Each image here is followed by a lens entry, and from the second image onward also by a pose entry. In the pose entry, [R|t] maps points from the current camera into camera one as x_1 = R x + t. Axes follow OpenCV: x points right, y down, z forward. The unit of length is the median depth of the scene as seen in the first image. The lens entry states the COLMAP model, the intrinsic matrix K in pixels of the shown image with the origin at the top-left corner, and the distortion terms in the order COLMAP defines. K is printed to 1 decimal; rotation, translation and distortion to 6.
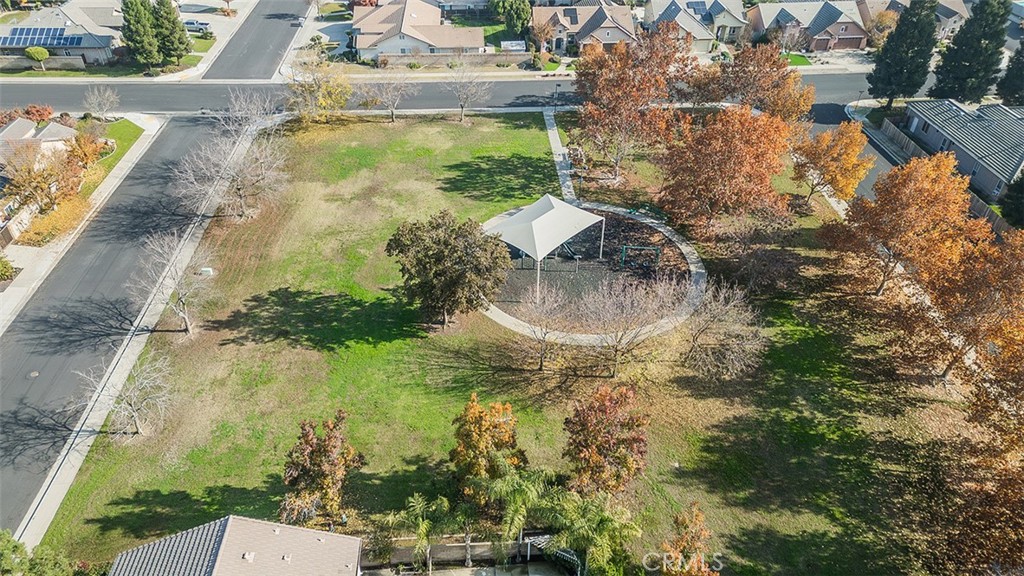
lens RADIAL K [[713.2, 0, 512.0], [0, 713.2, 288.0], [0, 0, 1]] dist [0.056063, -0.003462]
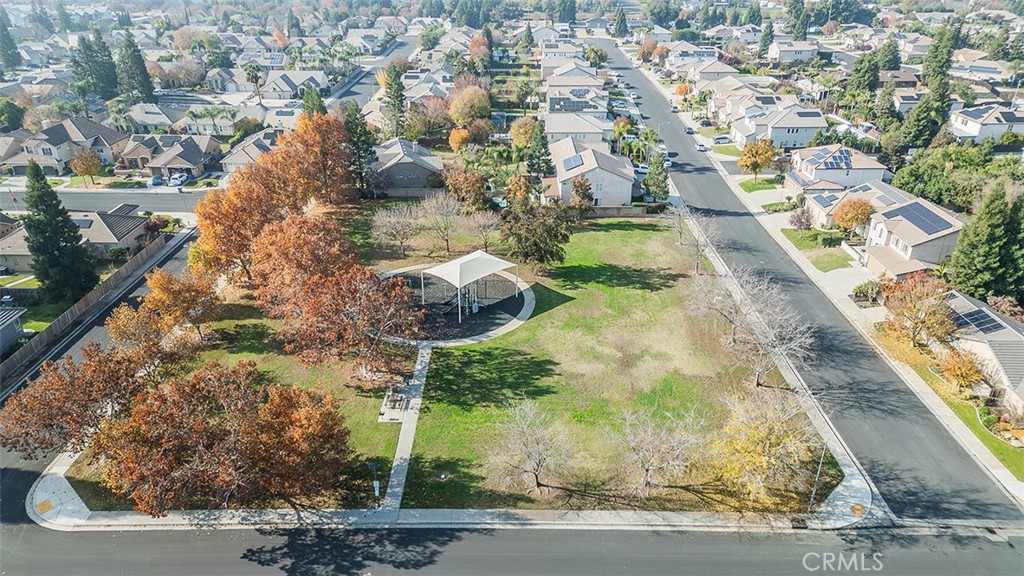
lens RADIAL K [[713.2, 0, 512.0], [0, 713.2, 288.0], [0, 0, 1]] dist [0.056063, -0.003462]
pose [[-0.997835, -0.038573, 0.053274, -0.085885], [0.029298, 0.464503, 0.885087, -0.998547], [-0.058886, 0.884731, -0.462367, 1.309198]]
